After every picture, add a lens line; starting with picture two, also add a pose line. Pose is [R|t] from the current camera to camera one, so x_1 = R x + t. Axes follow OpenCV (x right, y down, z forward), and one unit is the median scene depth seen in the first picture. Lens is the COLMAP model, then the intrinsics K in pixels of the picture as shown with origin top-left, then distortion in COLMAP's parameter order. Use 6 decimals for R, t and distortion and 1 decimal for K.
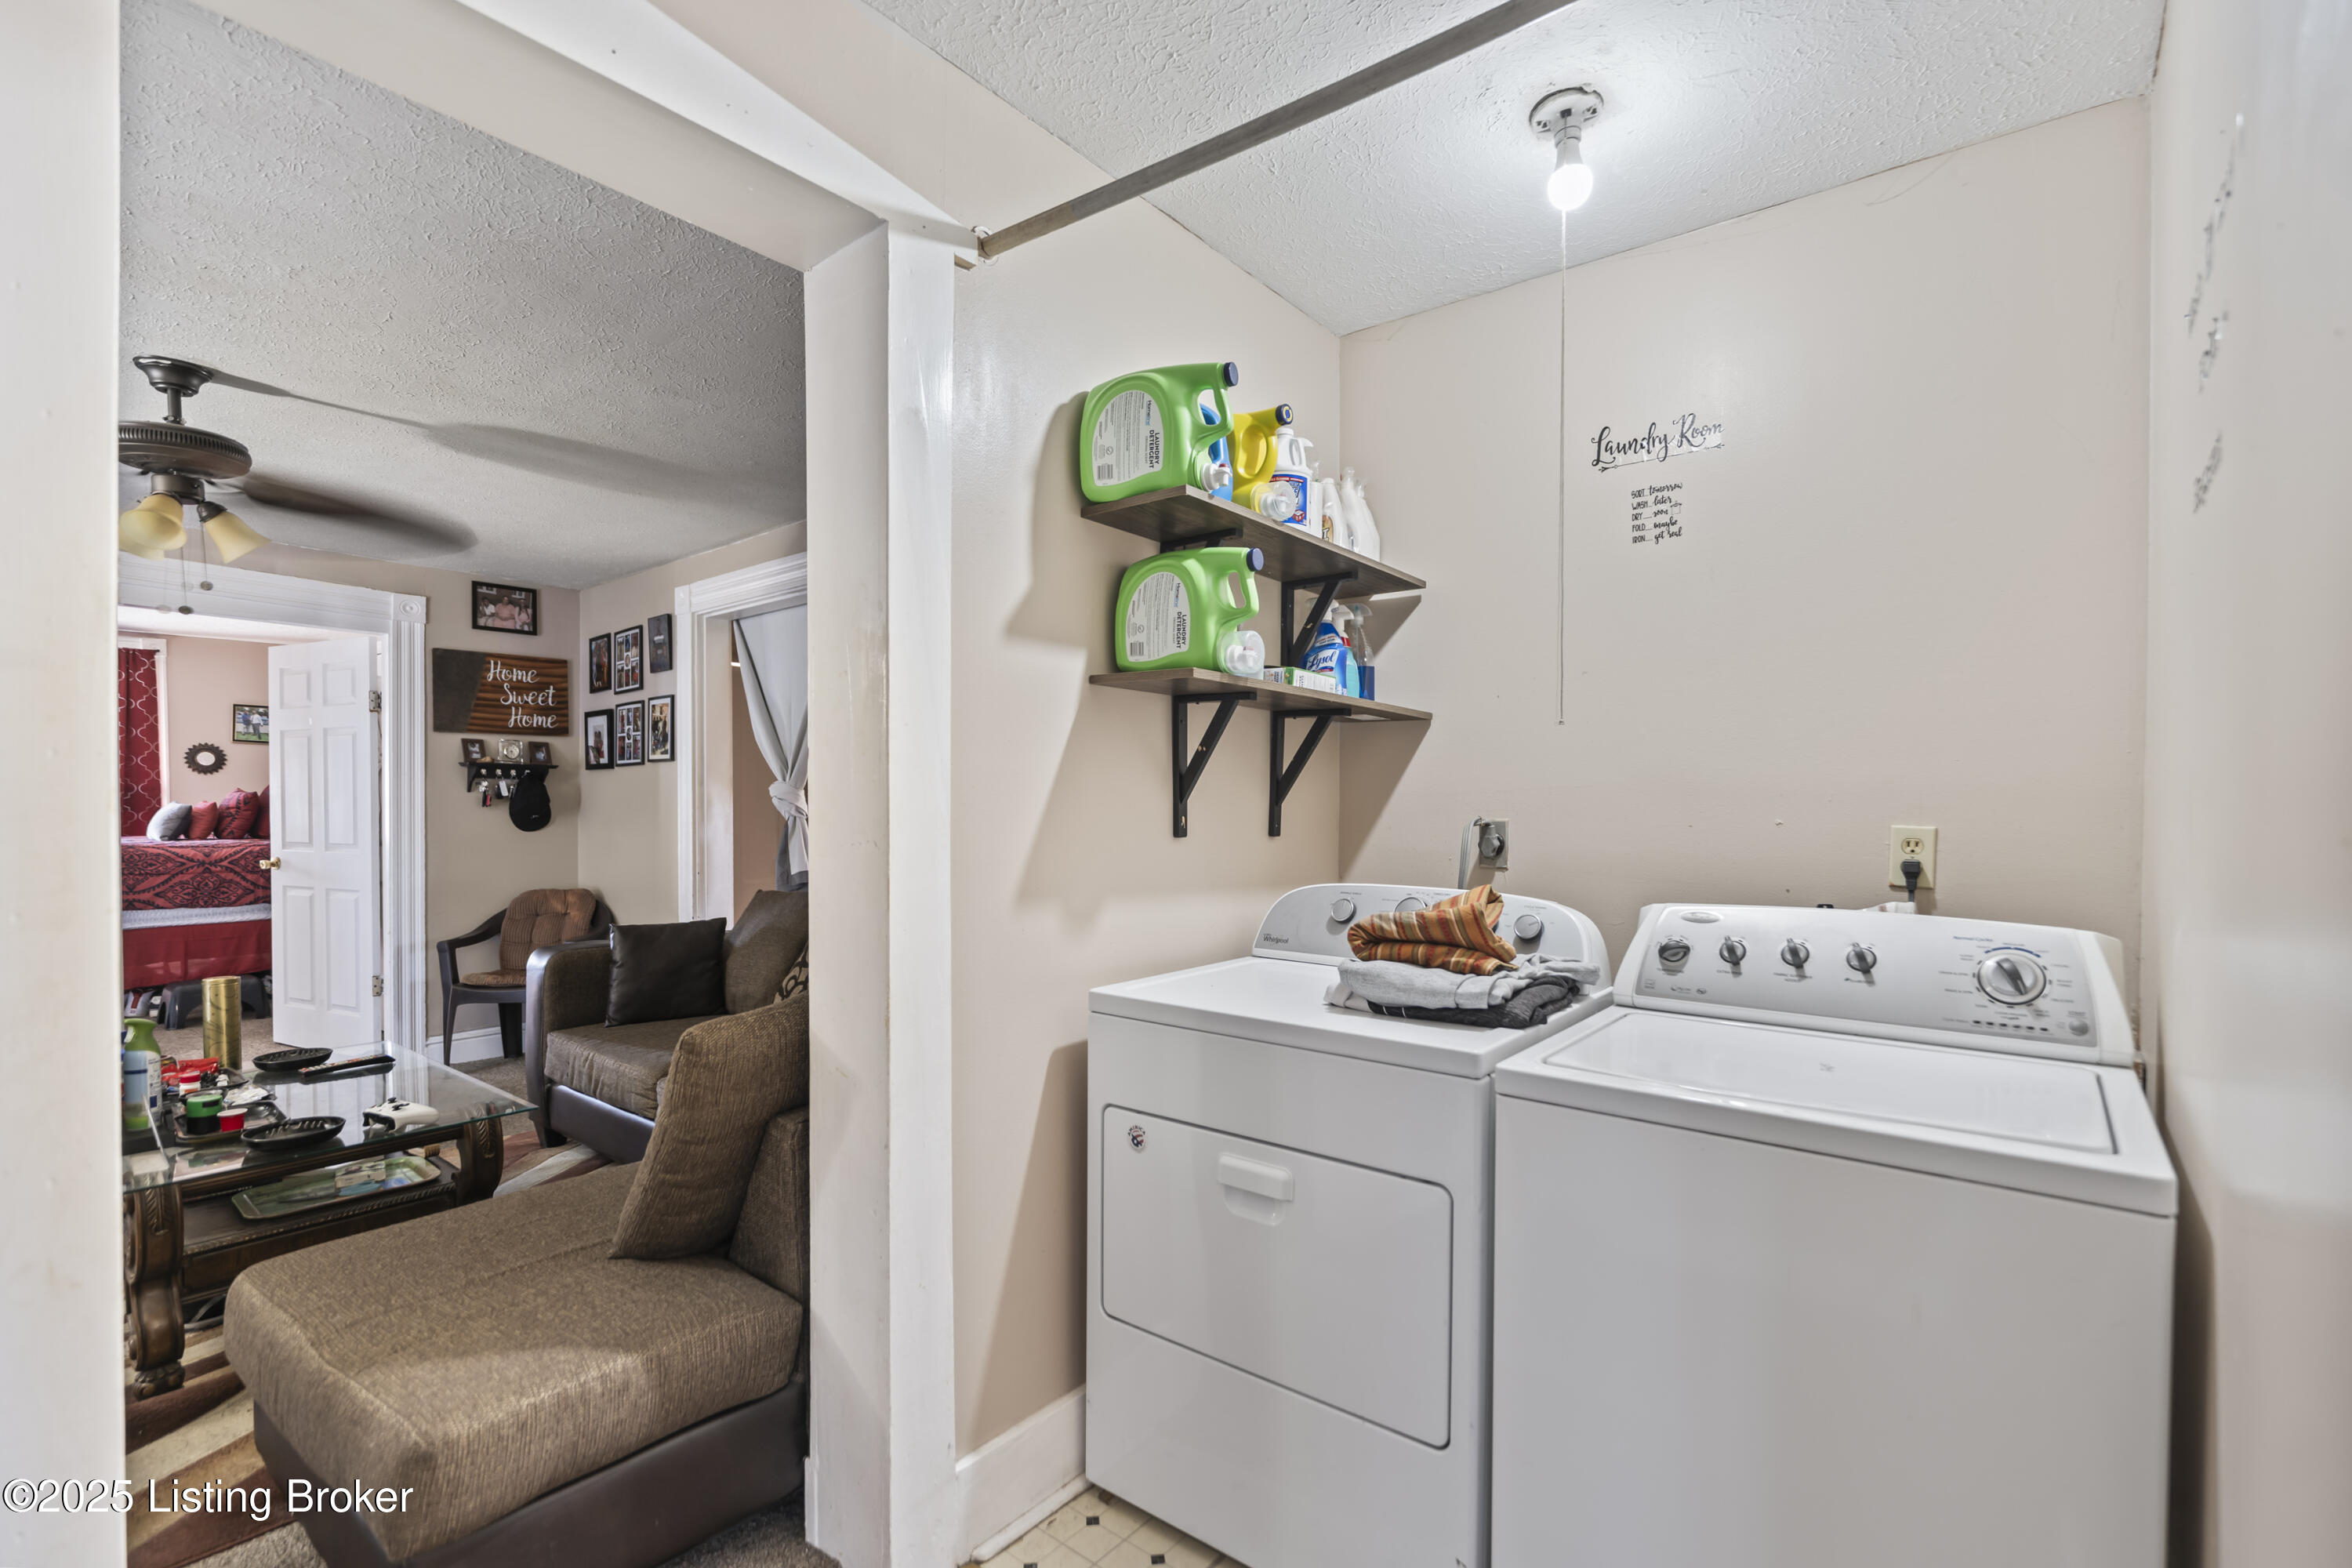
lens RADIAL K [[1042.1, 0, 1176.8], [0, 1042.1, 803.0], [0, 0, 1]] dist [-0.002379, -0.000565]
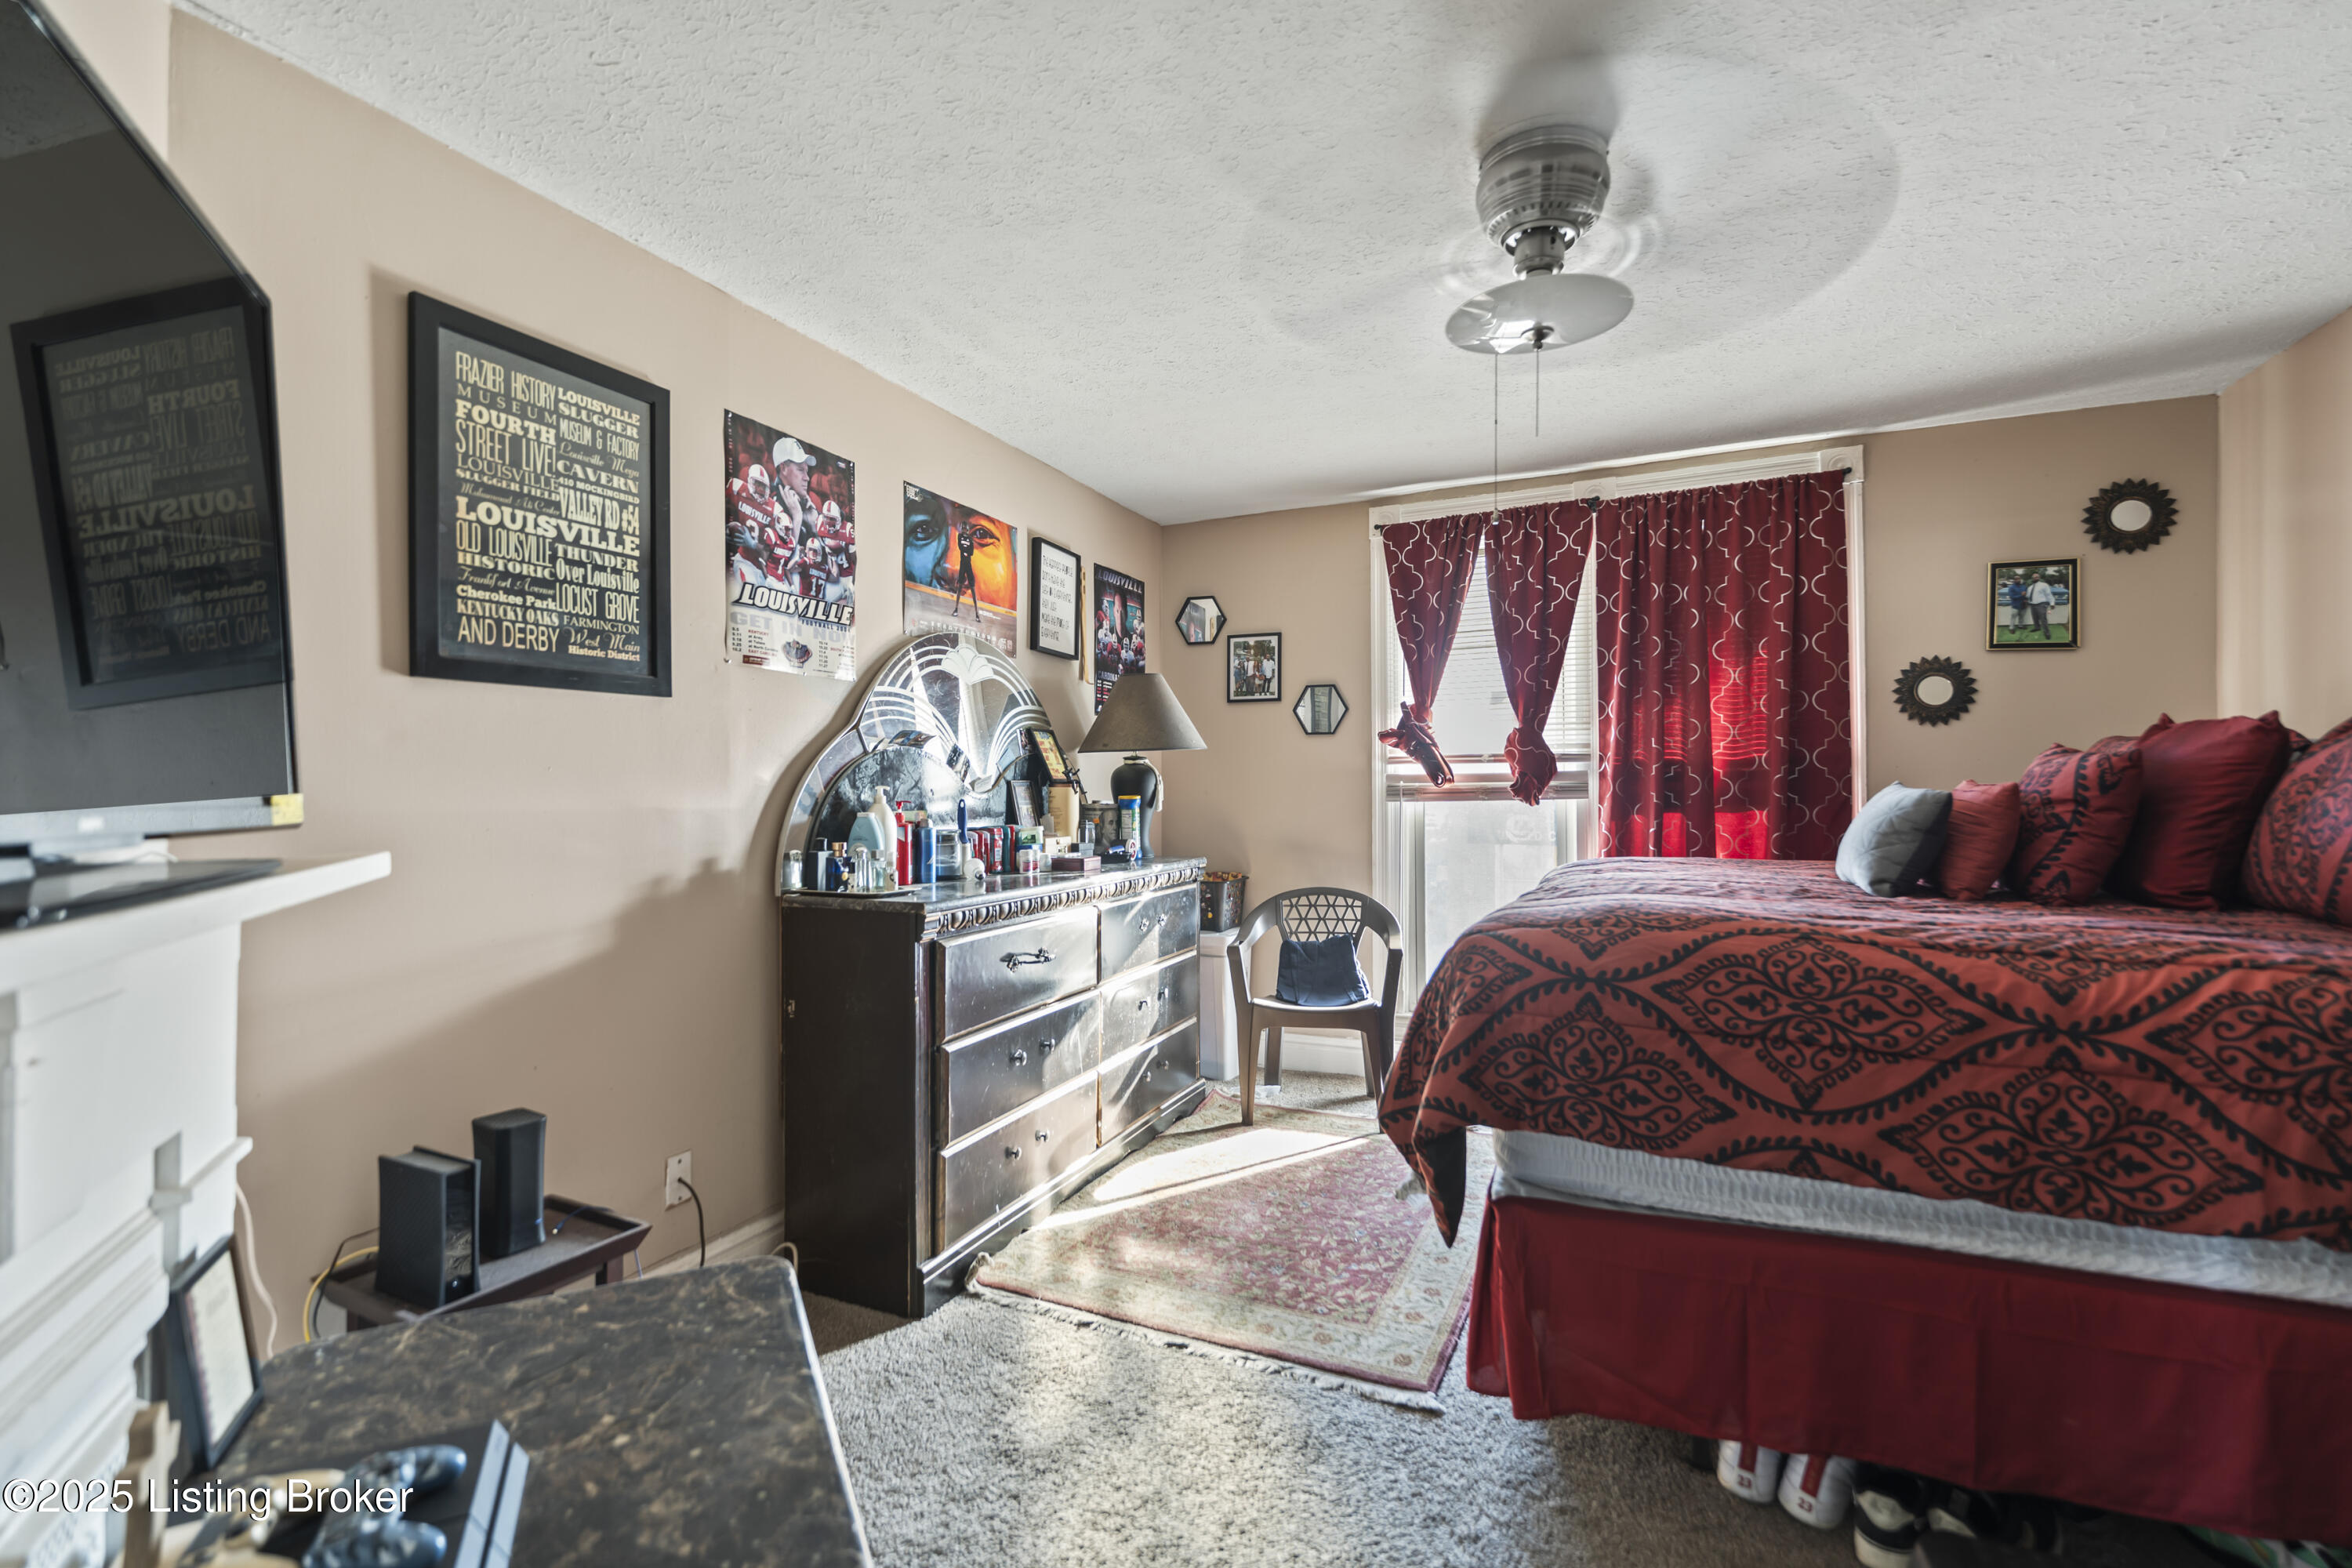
lens RADIAL K [[1042.1, 0, 1174.7], [0, 1042.1, 795.0], [0, 0, 1]] dist [-0.002379, -0.000565]
pose [[0.242194, 0.006800, -0.970204, -0.725641], [-0.002087, 0.999977, 0.006488, 0.001309], [0.970226, 0.000454, 0.242203, 0.717072]]
